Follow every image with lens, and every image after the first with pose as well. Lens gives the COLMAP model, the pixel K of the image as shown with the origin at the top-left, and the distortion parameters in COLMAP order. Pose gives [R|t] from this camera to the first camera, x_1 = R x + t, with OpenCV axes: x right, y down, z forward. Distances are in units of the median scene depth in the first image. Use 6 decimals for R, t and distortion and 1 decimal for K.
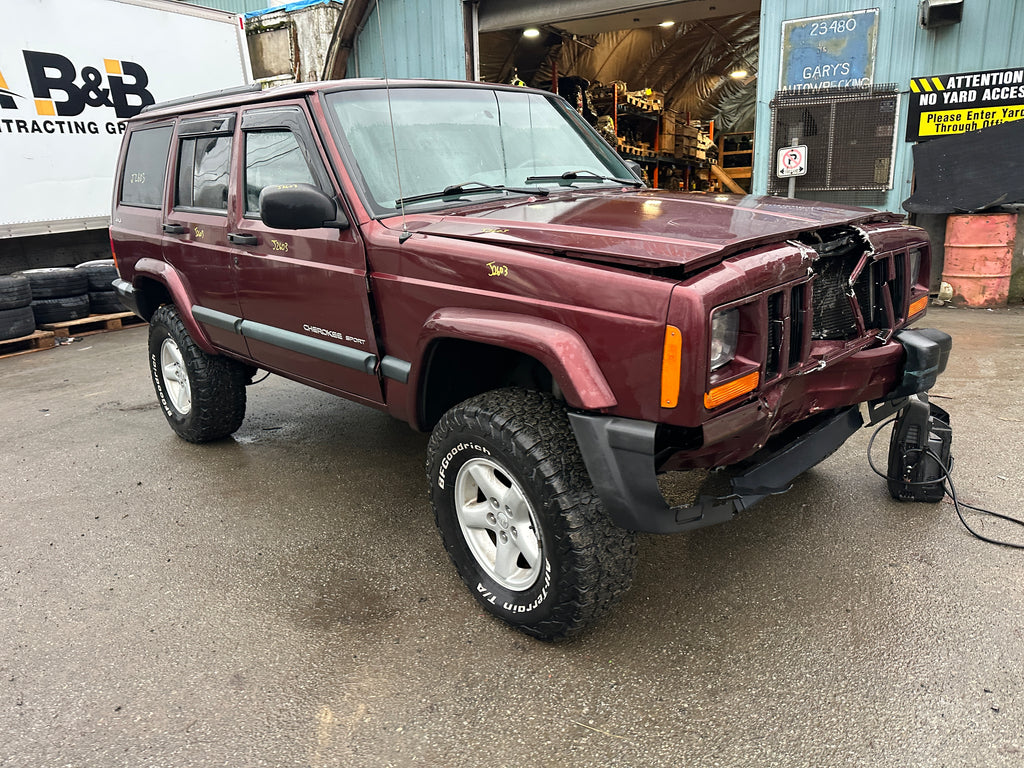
lens RADIAL K [[727.5, 0, 511.4], [0, 727.5, 378.9], [0, 0, 1]] dist [0.032519, -0.033233]
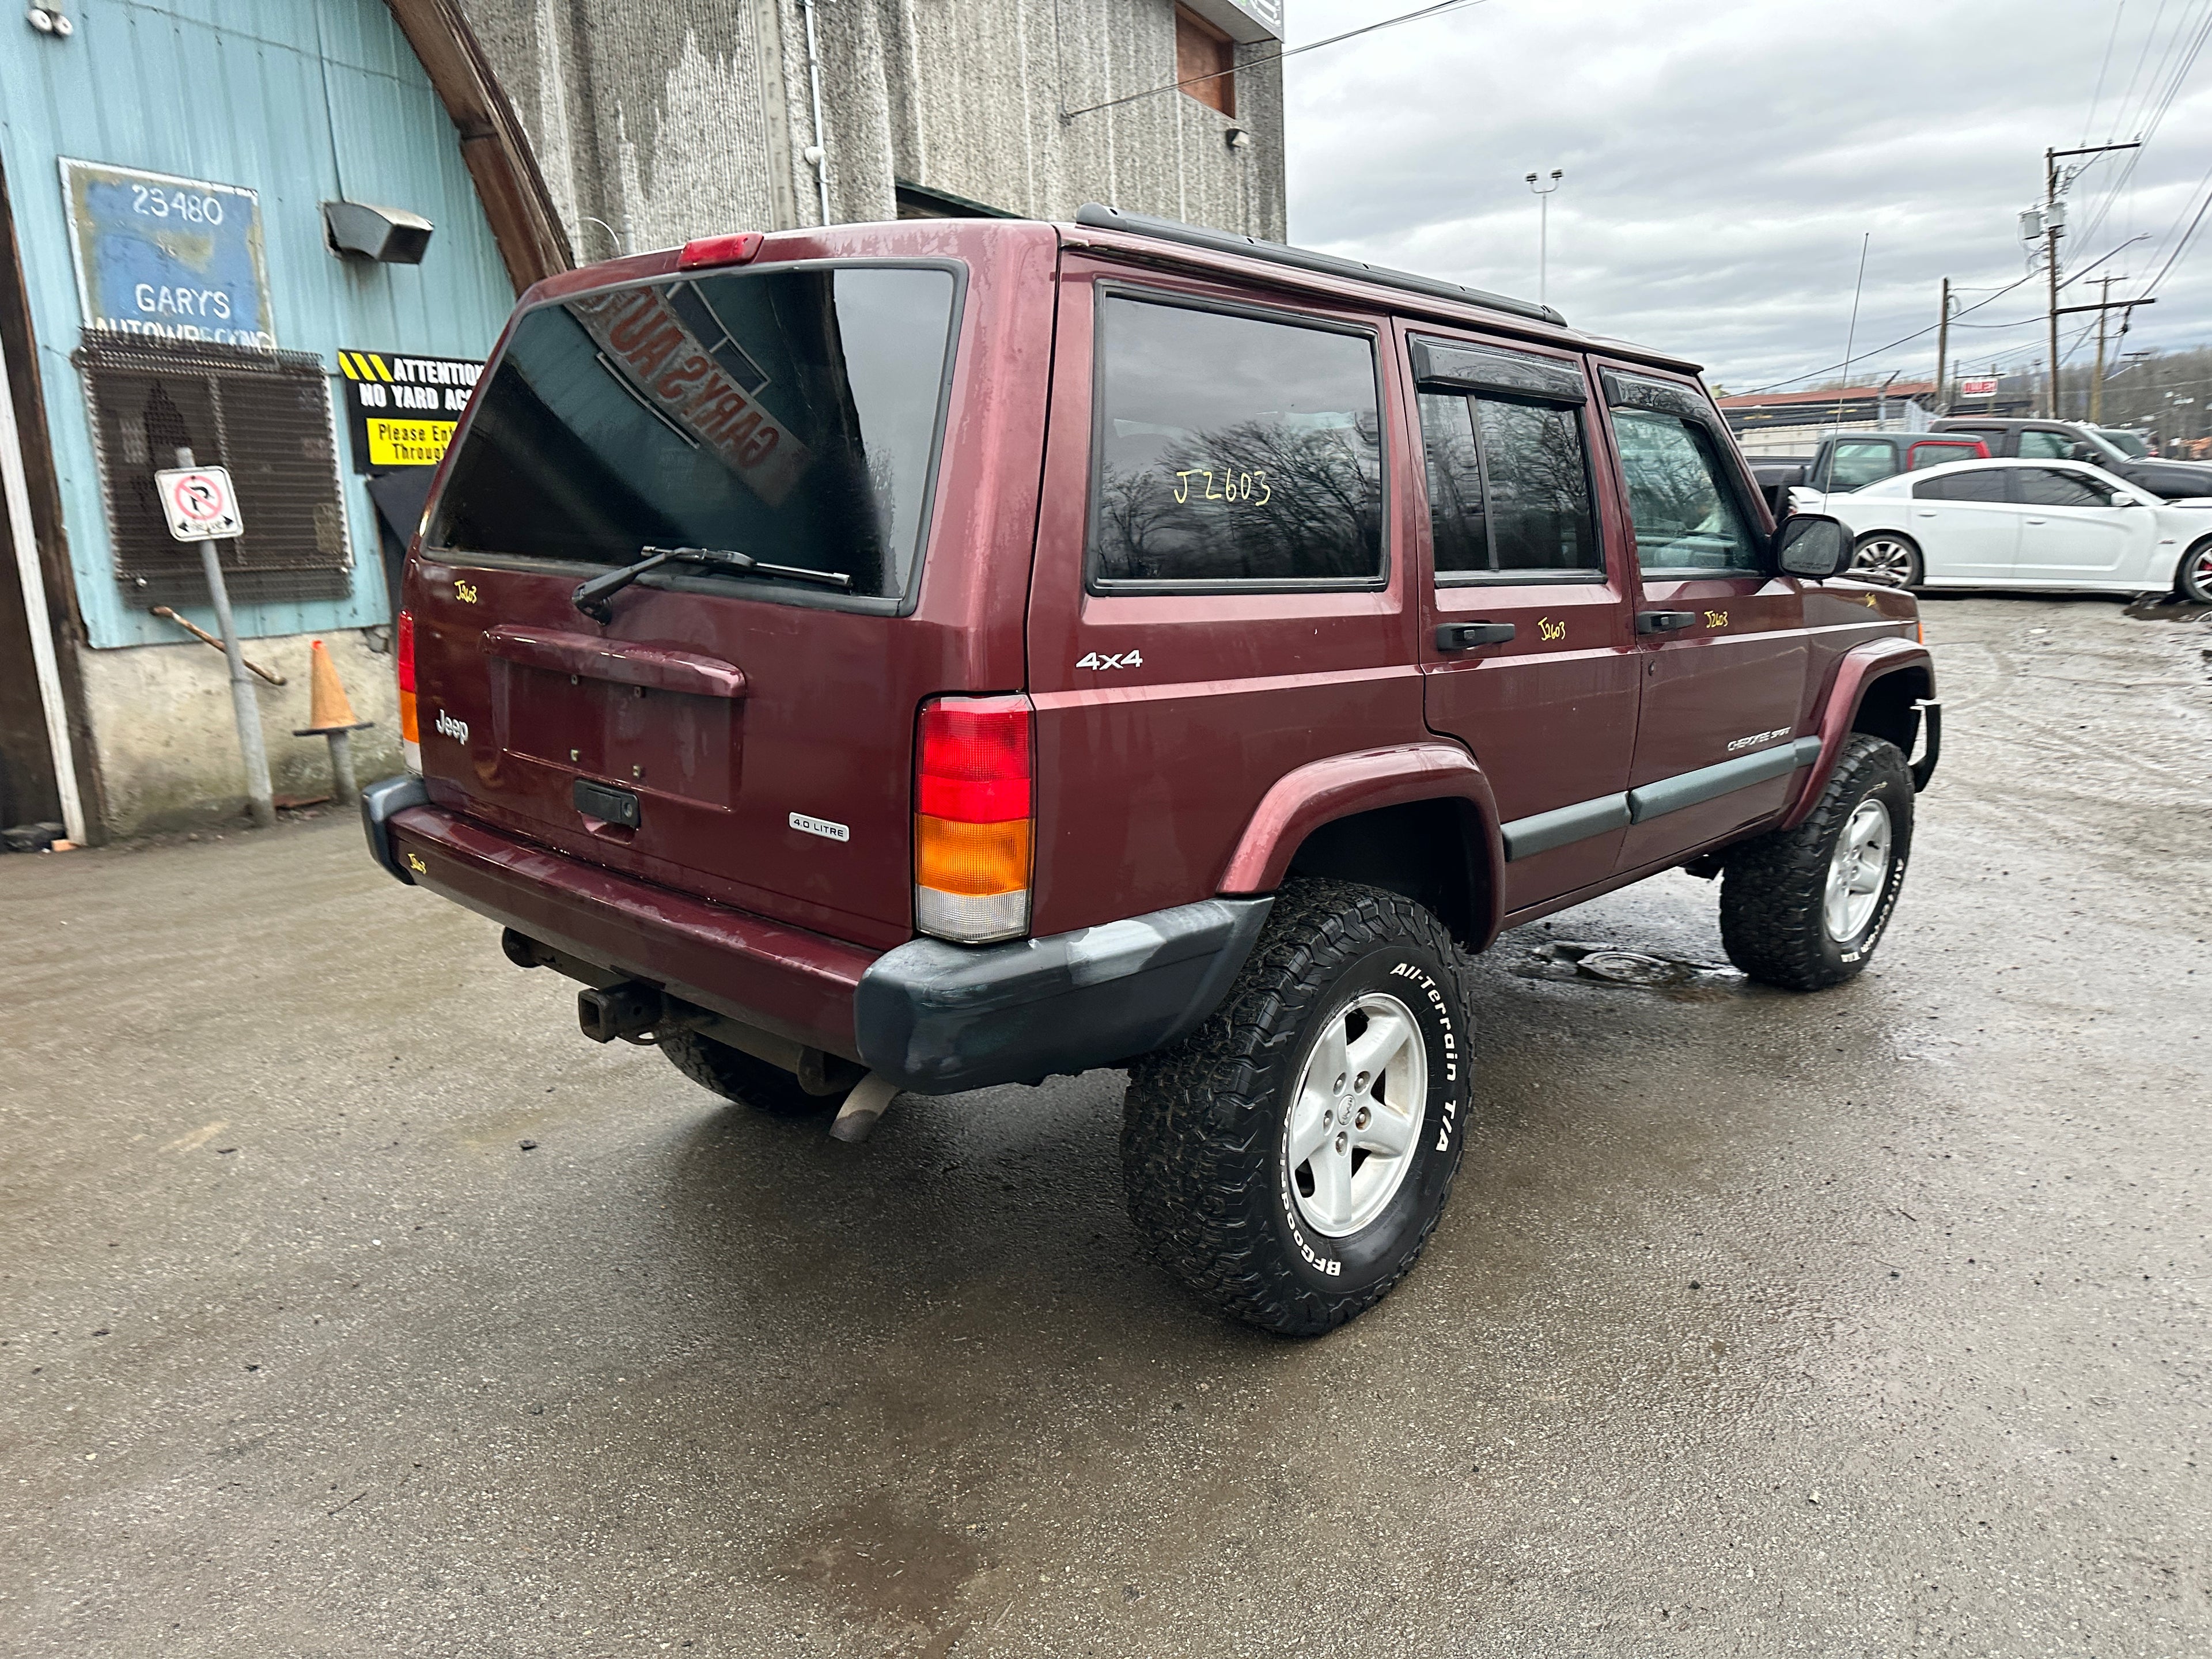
lens RADIAL K [[1571.5, 0, 1117.9], [0, 1571.5, 830.1], [0, 0, 1]] dist [0.032519, -0.033233]
pose [[-0.064750, -0.168770, 0.983526, -0.624593], [0.273201, 0.944941, 0.180135, -0.153308], [-0.959775, 0.280364, -0.015077, 0.615235]]
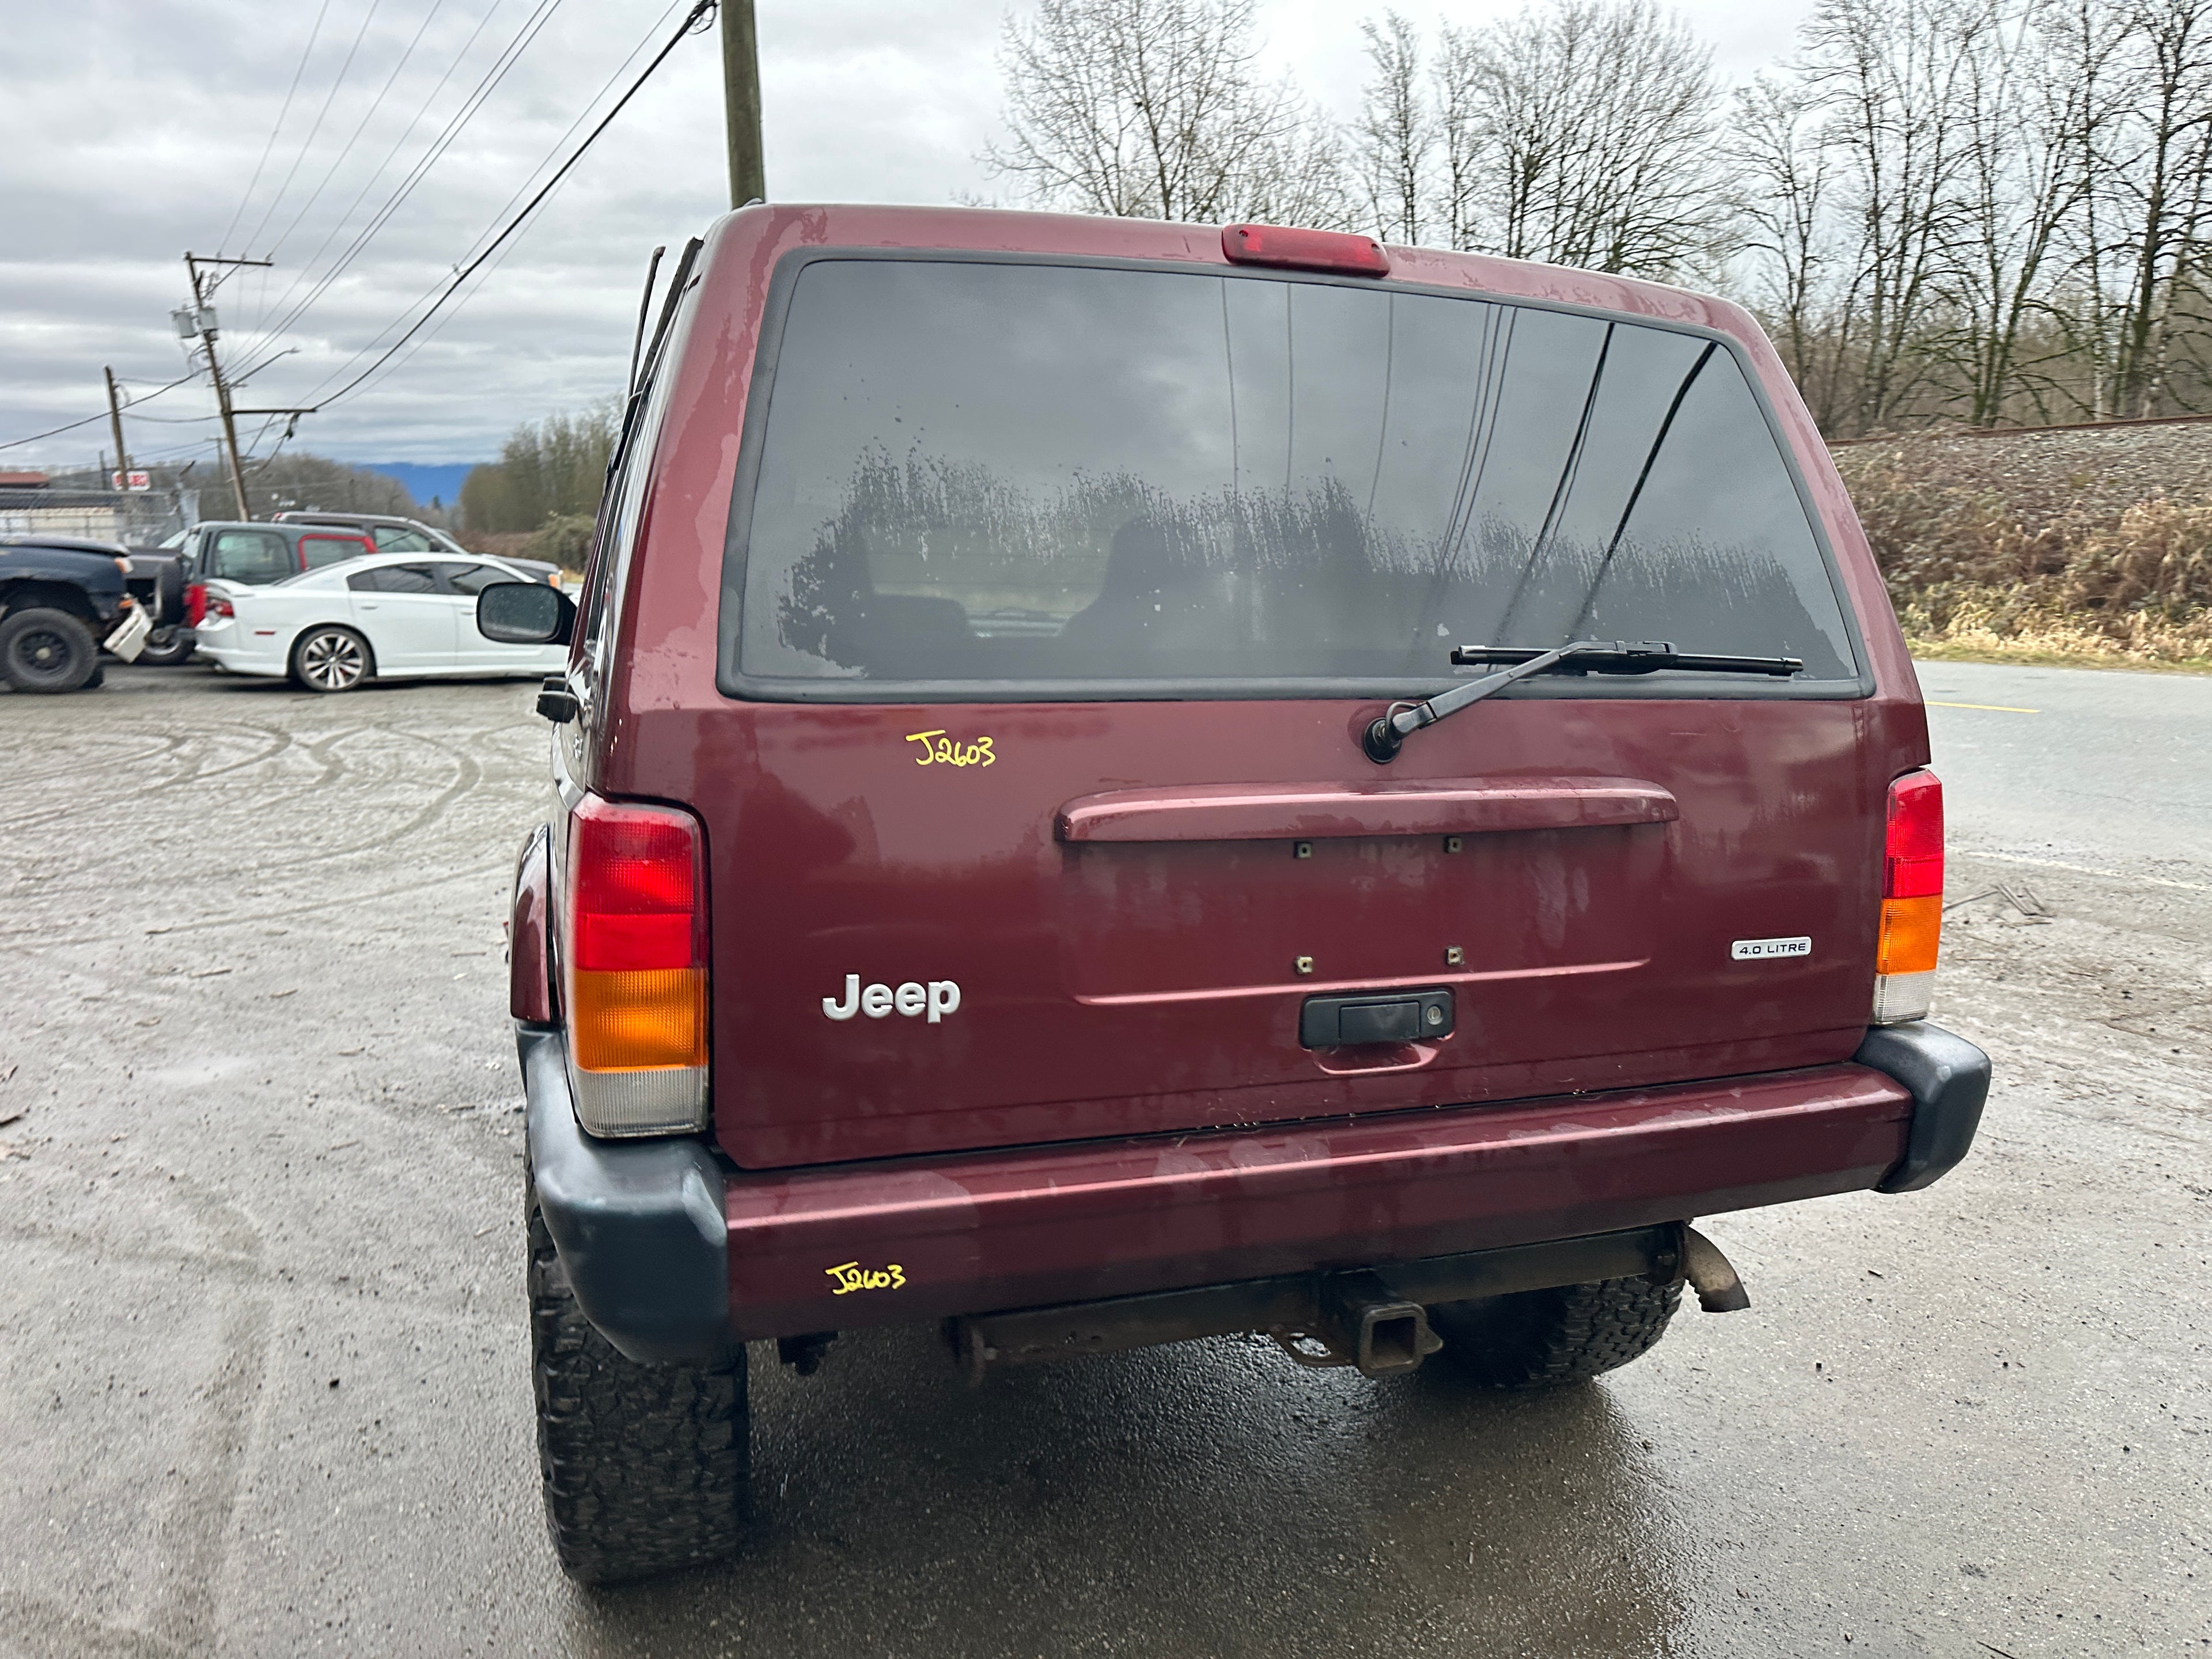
lens RADIAL K [[1571.5, 0, 1111.3], [0, 1571.5, 801.0], [0, 0, 1]] dist [0.032519, -0.033233]
pose [[-0.902632, -0.014398, 0.430173, -0.332746], [0.155965, 0.920574, 0.358075, -0.251090], [-0.401162, 0.390302, -0.828694, 0.923876]]
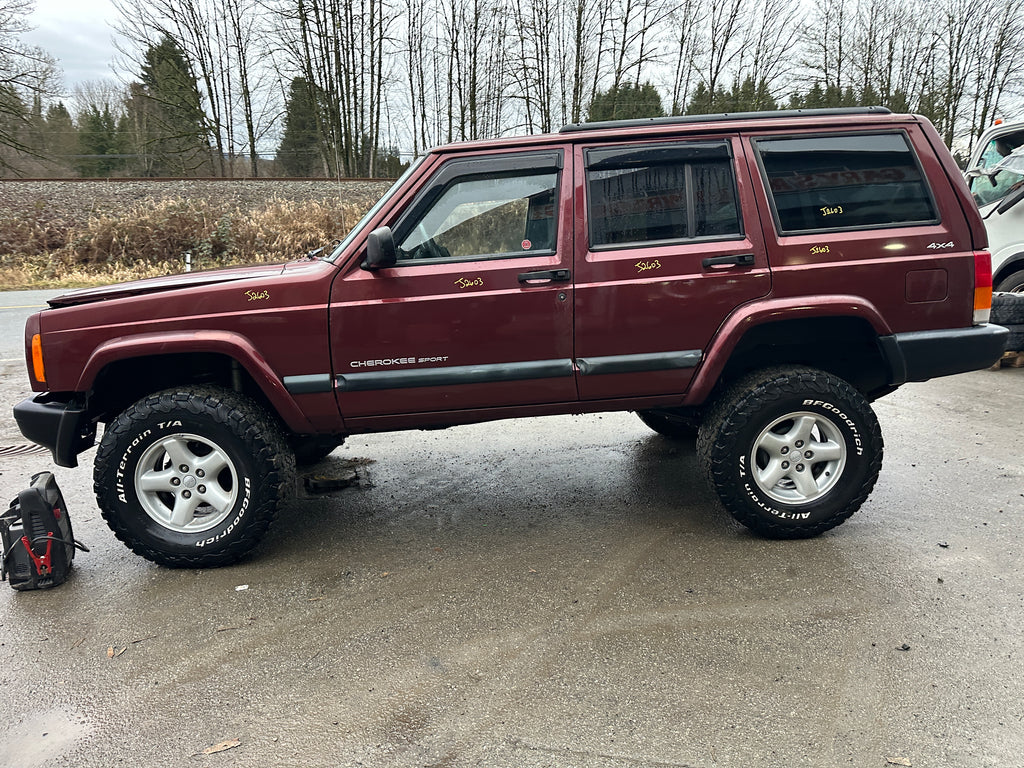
lens RADIAL K [[727.5, 0, 514.0], [0, 727.5, 374.0], [0, 0, 1]] dist [0.032519, -0.033233]
pose [[-0.638760, 0.213485, -0.739195, 0.354297], [-0.141444, 0.911779, 0.385555, -0.249212], [0.756293, 0.350831, -0.552212, 0.831724]]
